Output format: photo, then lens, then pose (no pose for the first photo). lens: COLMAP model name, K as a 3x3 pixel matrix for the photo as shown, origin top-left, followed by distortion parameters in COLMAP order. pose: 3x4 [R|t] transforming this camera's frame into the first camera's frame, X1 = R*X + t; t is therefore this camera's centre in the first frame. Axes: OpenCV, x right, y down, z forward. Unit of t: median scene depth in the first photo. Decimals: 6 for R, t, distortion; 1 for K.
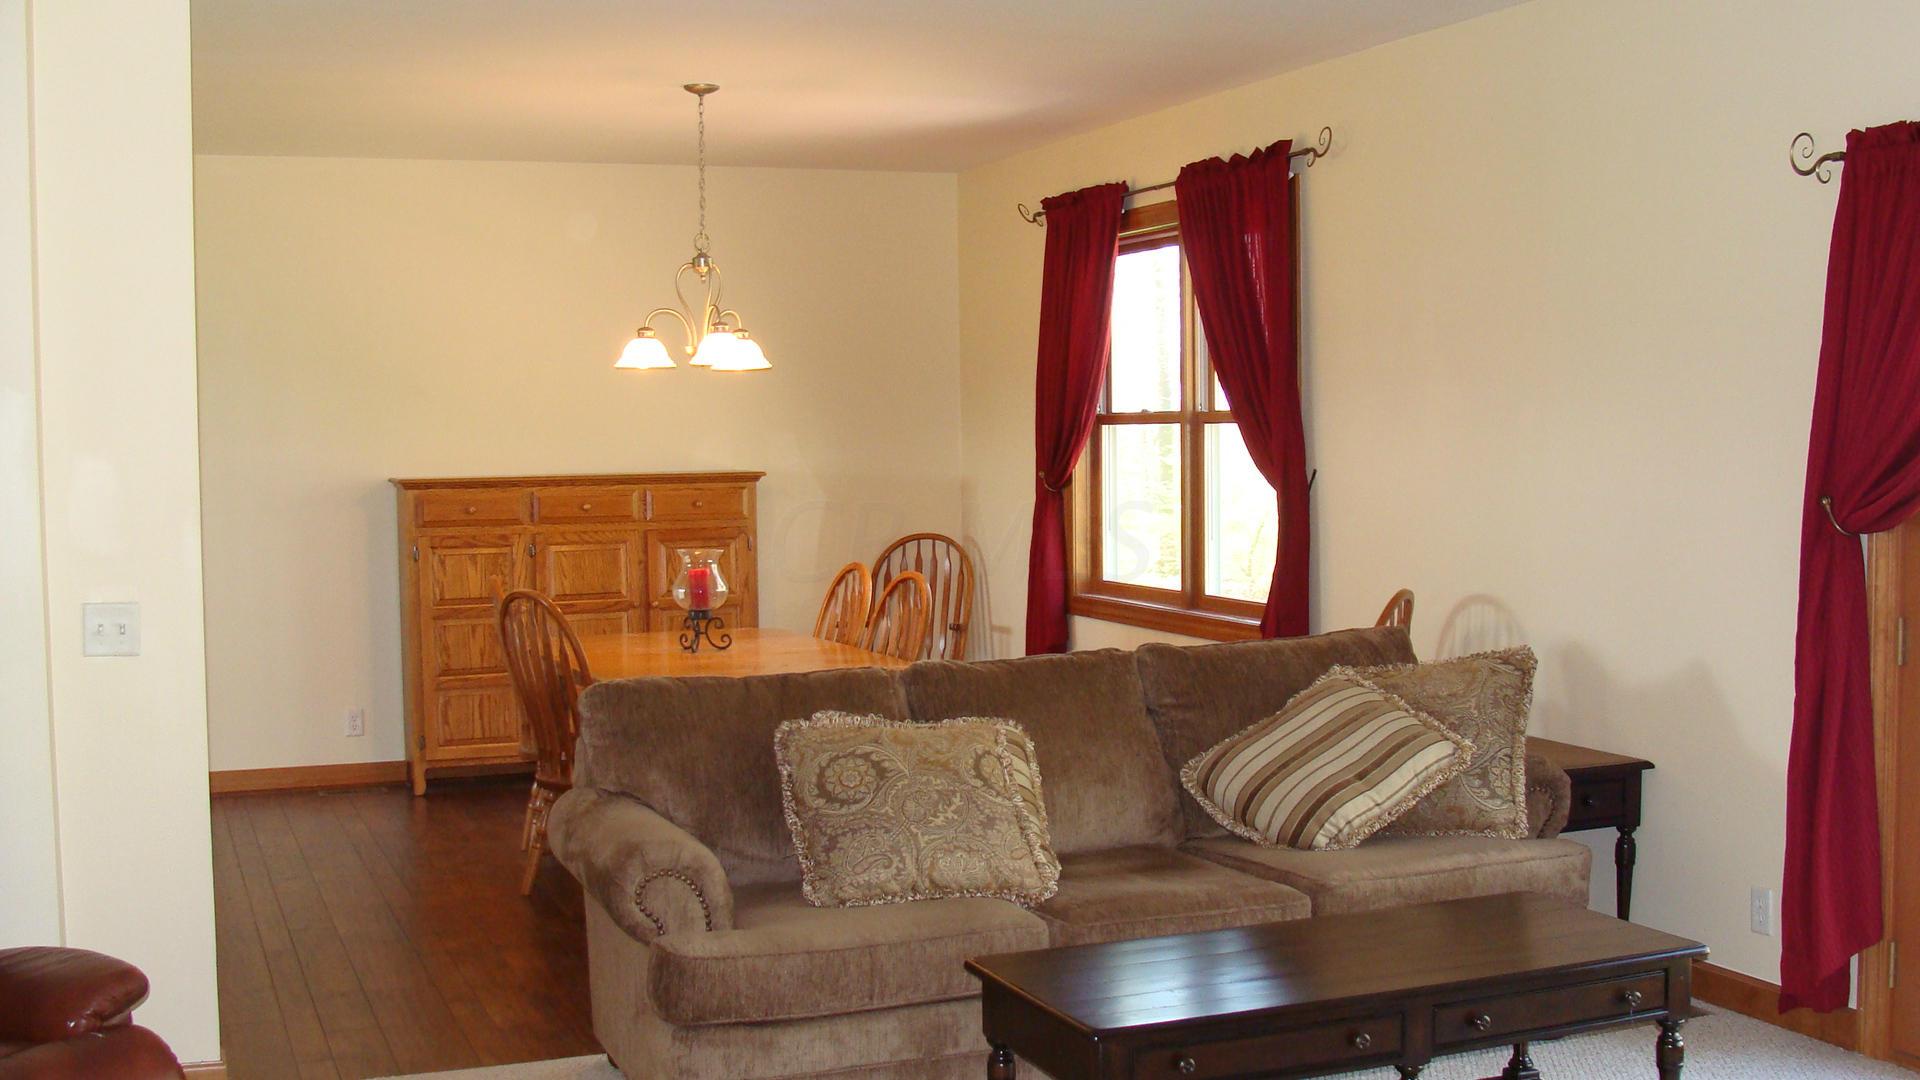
lens RADIAL K [[2196.3, 0, 961.4], [0, 2196.3, 544.2], [0, 0, 1]] dist [-0.100993, 0.000000]
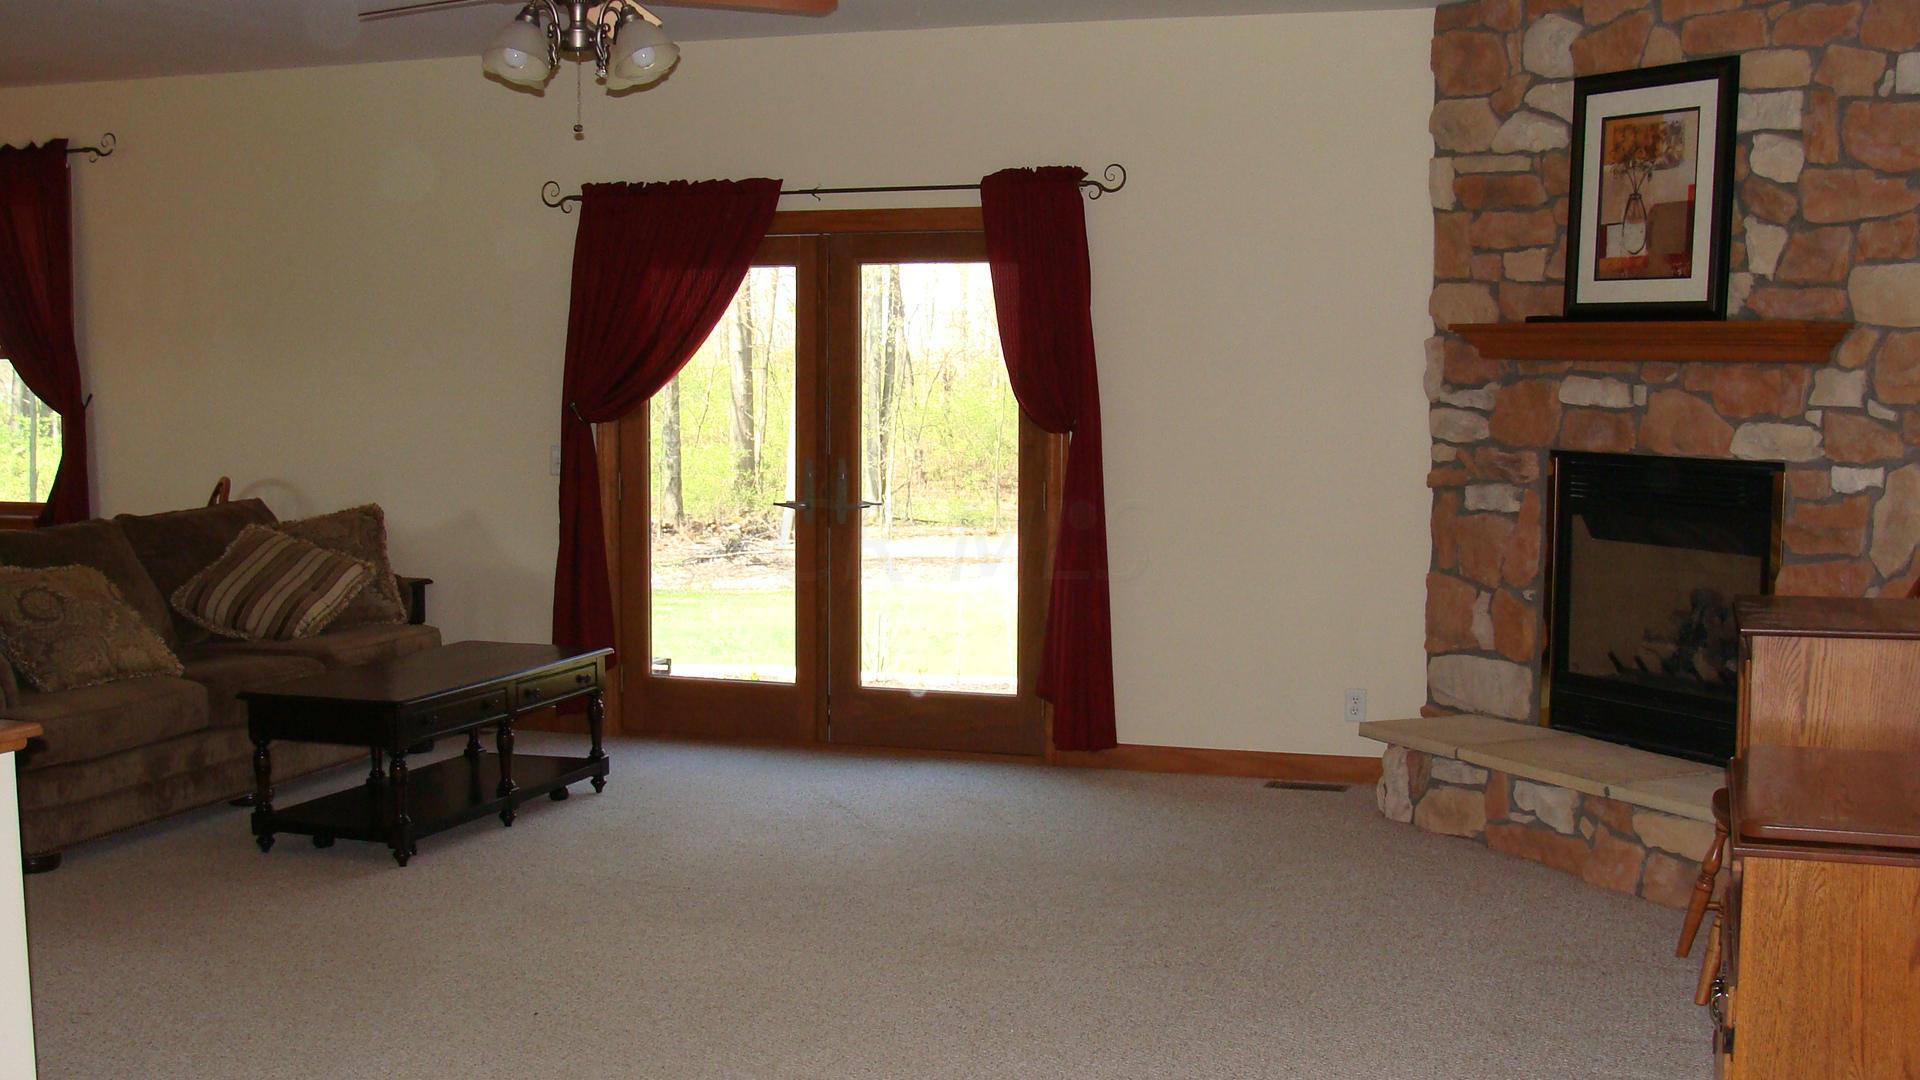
lens RADIAL K [[2196.3, 0, 959.4], [0, 2196.3, 540.7], [0, 0, 1]] dist [-0.100993, 0.000000]
pose [[0.663667, -0.048679, 0.746443, -0.640968], [0.033212, 0.998814, 0.035609, 0.033719], [-0.747291, 0.001158, 0.664496, -0.332703]]
